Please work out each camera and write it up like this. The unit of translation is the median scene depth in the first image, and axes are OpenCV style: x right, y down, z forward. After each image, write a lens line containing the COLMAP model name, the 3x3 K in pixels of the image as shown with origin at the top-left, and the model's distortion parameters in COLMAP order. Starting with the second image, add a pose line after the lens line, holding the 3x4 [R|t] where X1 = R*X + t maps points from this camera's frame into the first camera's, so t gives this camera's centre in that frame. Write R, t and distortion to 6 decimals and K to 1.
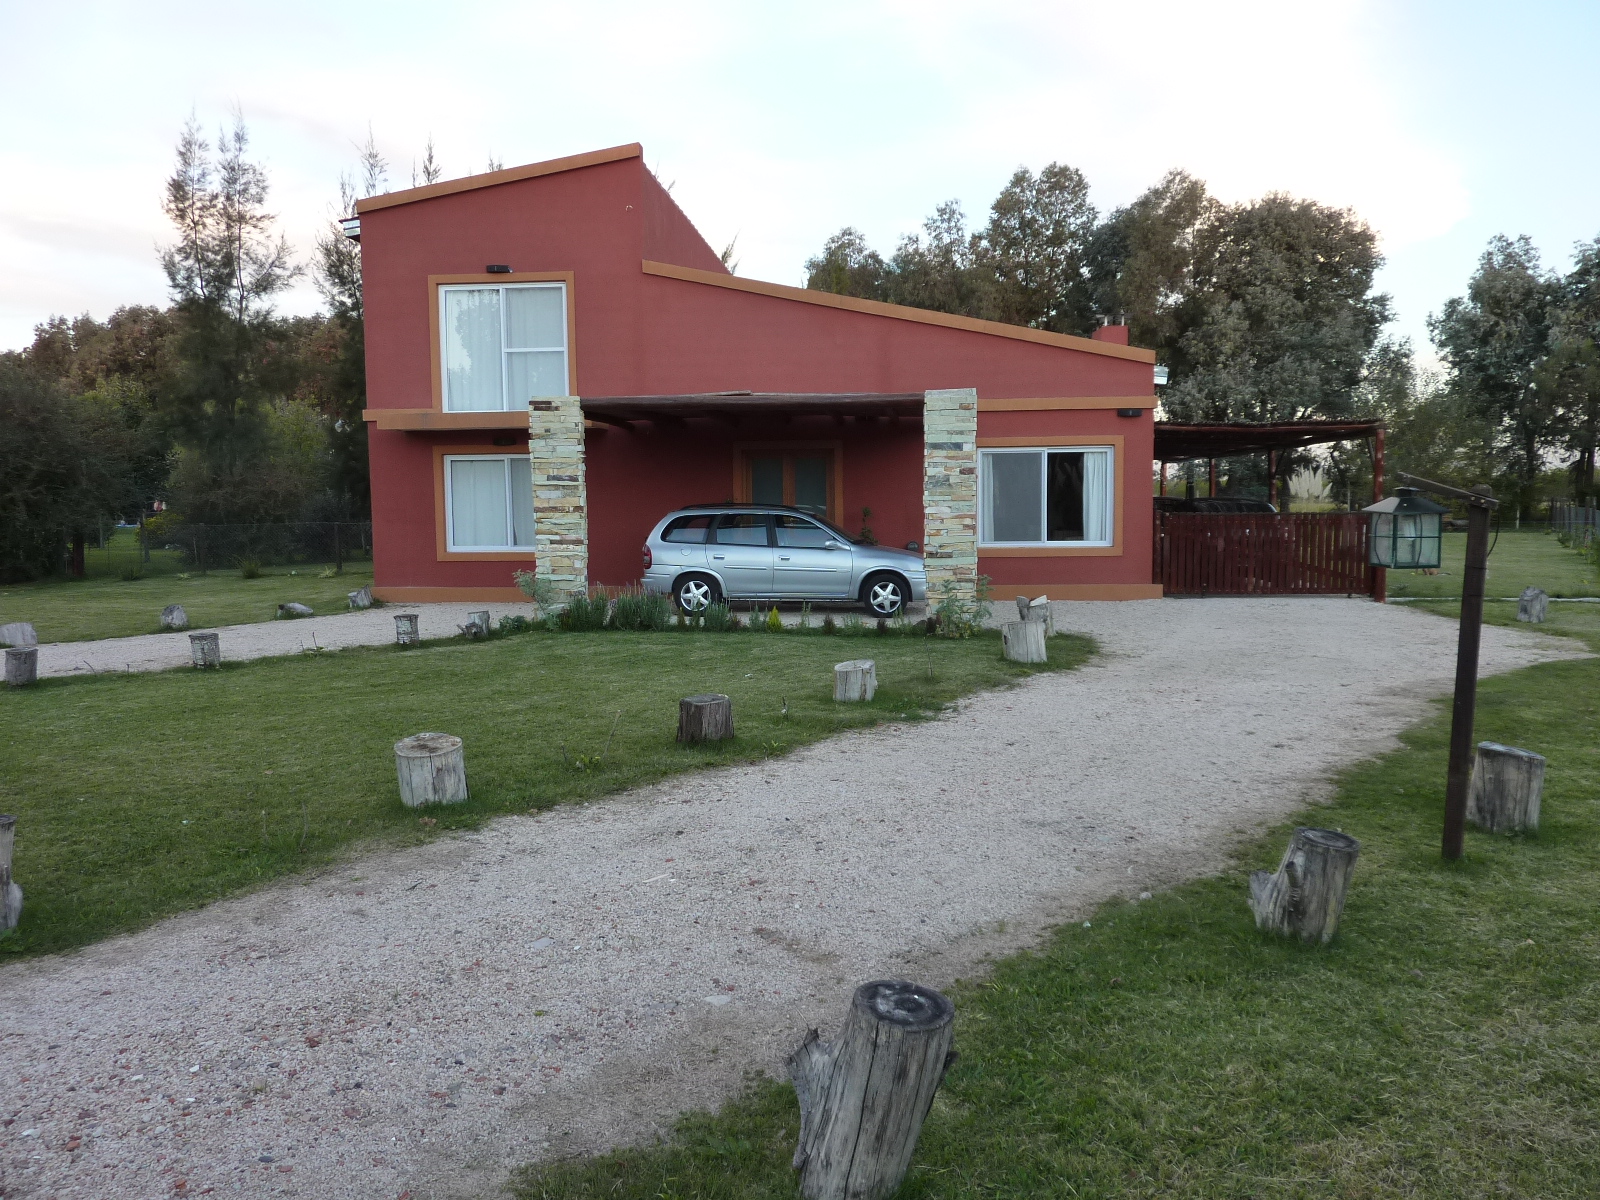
lens RADIAL K [[1224.6, 0, 813.8], [0, 1224.6, 601.4], [0, 0, 1]] dist [-0.035686, 0.013500]
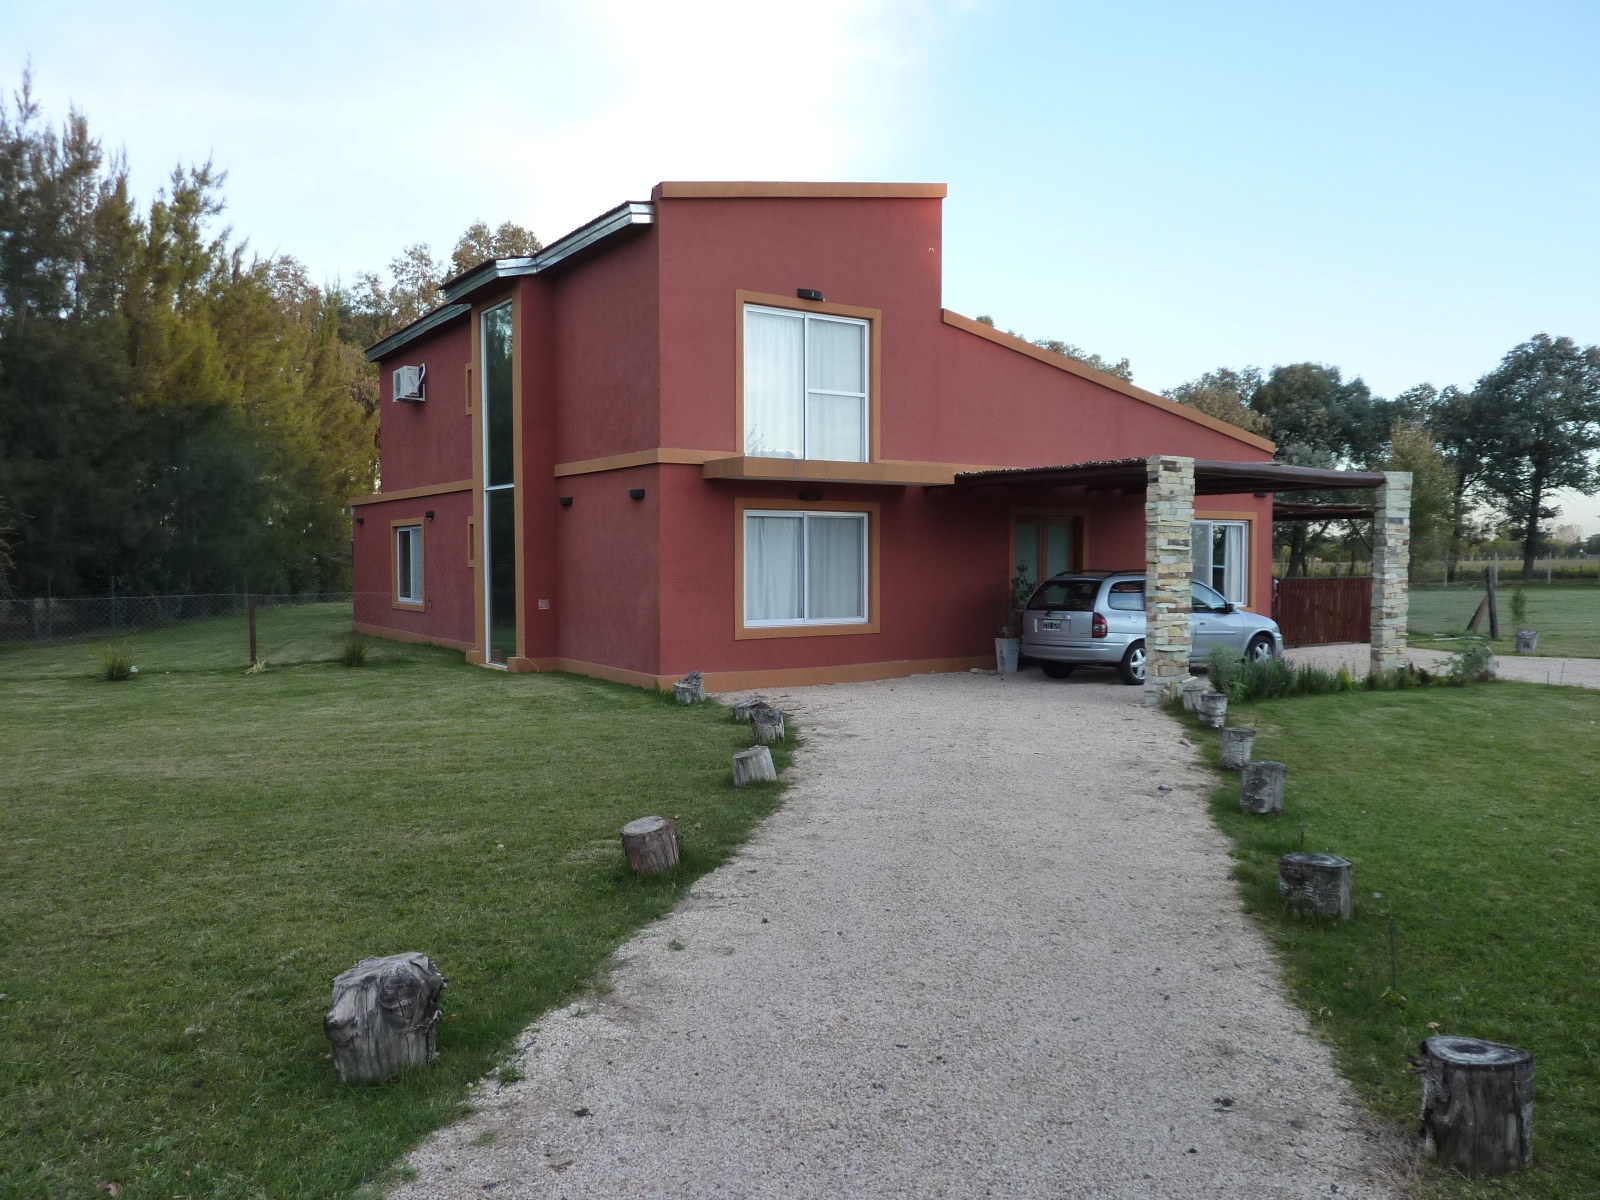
lens RADIAL K [[1224.6, 0, 814.9], [0, 1224.6, 596.3], [0, 0, 1]] dist [-0.035686, 0.013500]
pose [[0.784236, -0.012738, 0.620332, -0.804838], [0.048026, 0.998036, -0.040223, -0.027984], [-0.618601, 0.061336, 0.783308, 0.347299]]
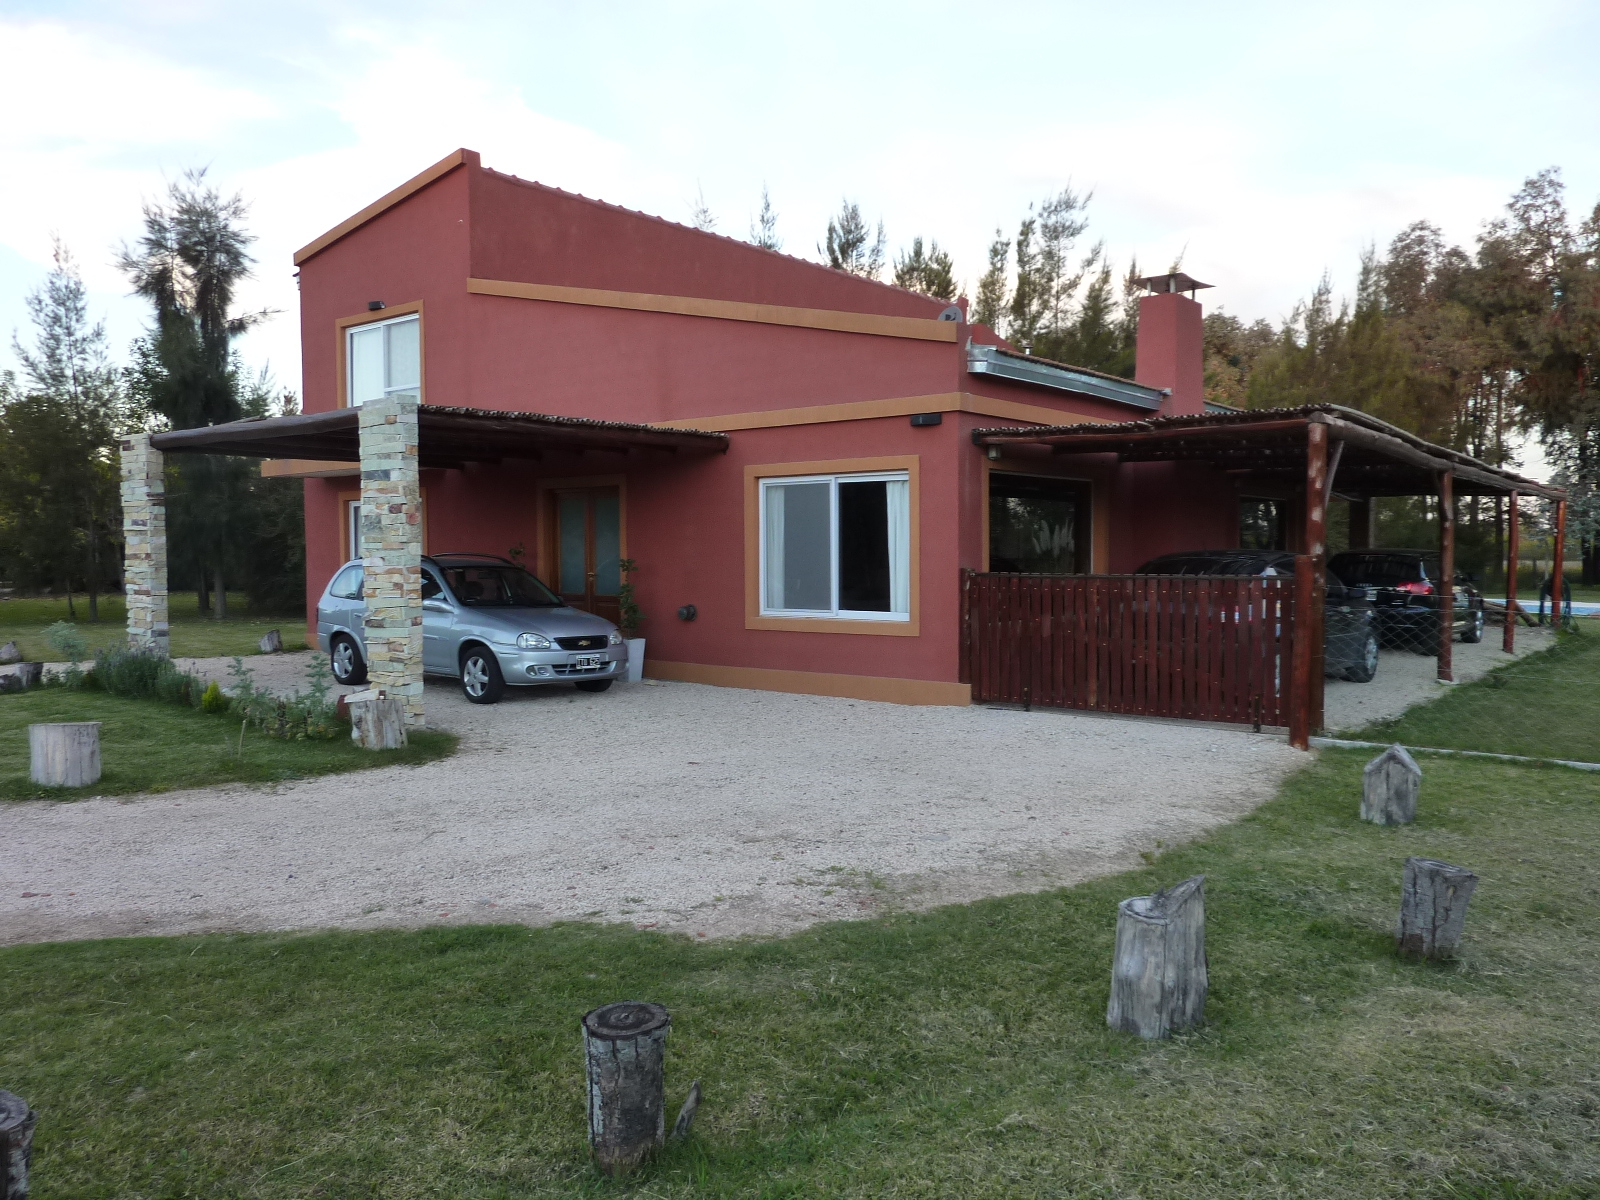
lens RADIAL K [[1224.6, 0, 802.3], [0, 1224.6, 609.8], [0, 0, 1]] dist [-0.035686, 0.013500]
pose [[0.825298, 0.033570, -0.563698, 0.572010], [-0.053940, 0.998353, -0.019518, -0.035653], [0.562115, 0.046514, 0.825750, 0.422710]]
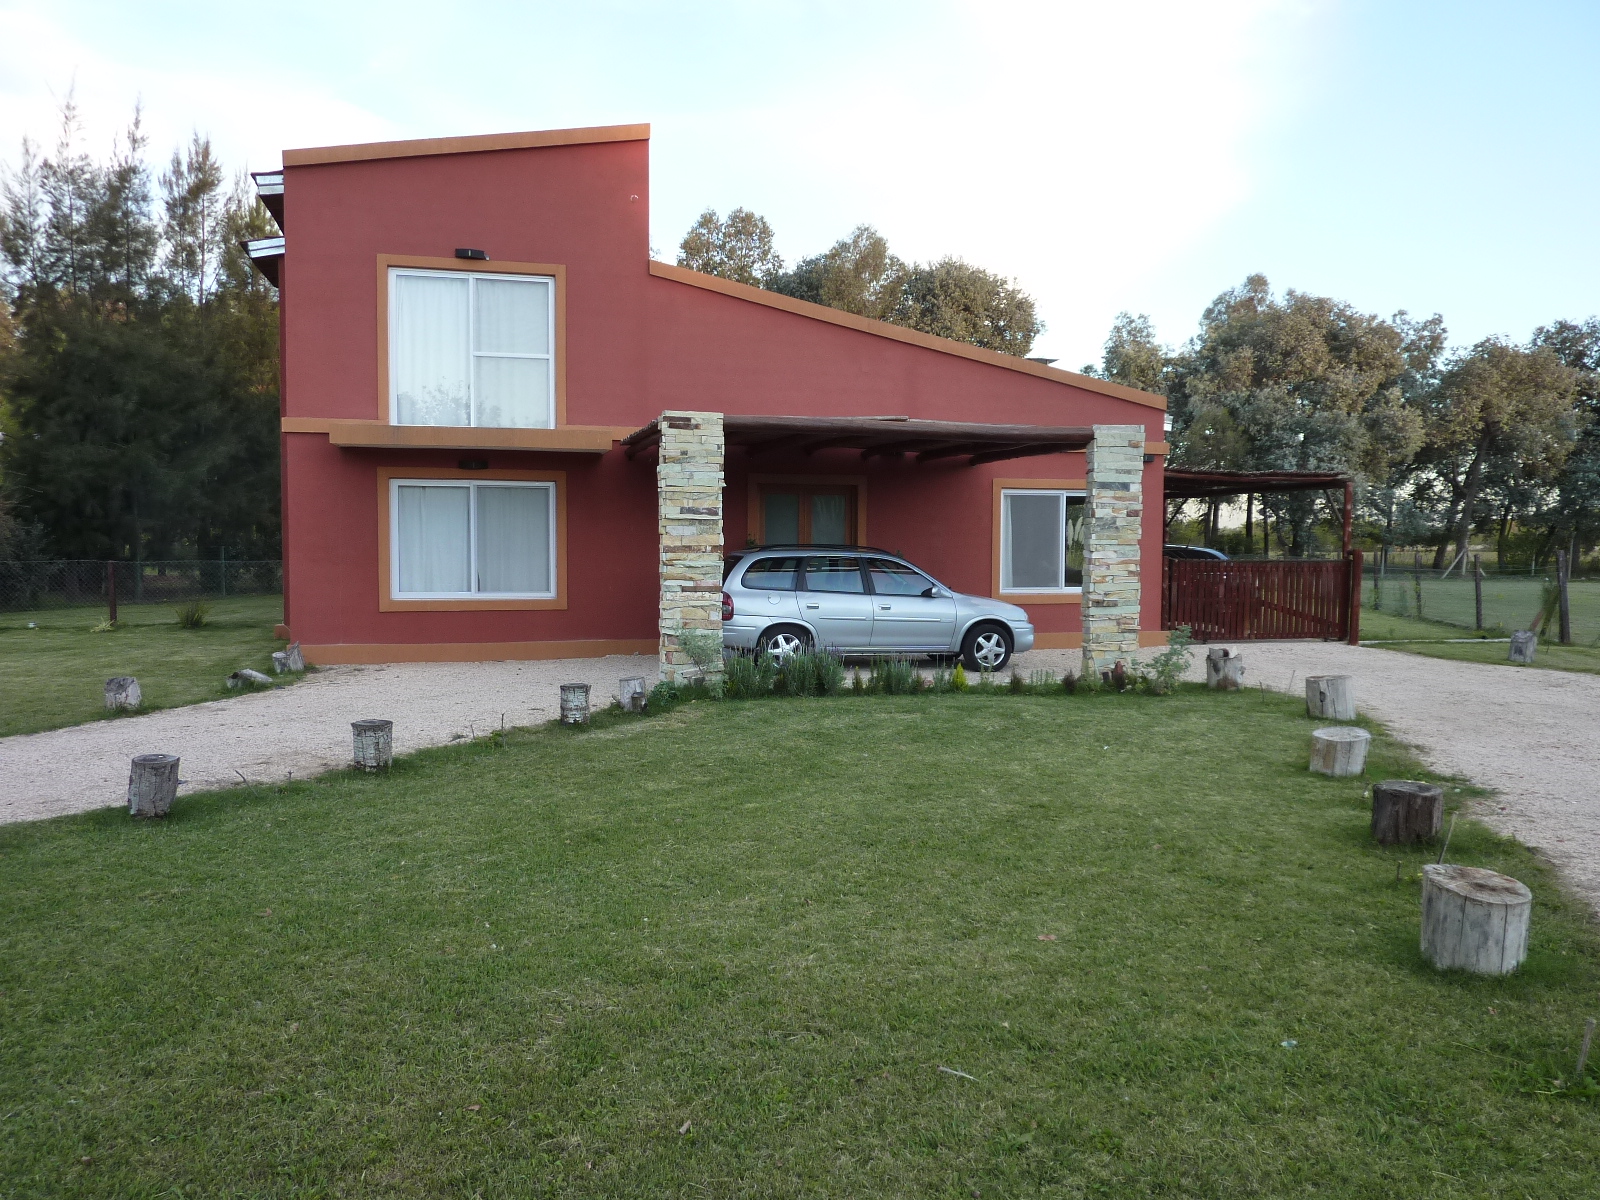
lens RADIAL K [[1224.6, 0, 814.7], [0, 1224.6, 599.3], [0, 0, 1]] dist [-0.035686, 0.013500]
pose [[0.939244, -0.002706, 0.343239, -0.329230], [0.015042, 0.999333, -0.033282, -0.010775], [-0.342920, 0.036423, 0.938658, 0.164958]]
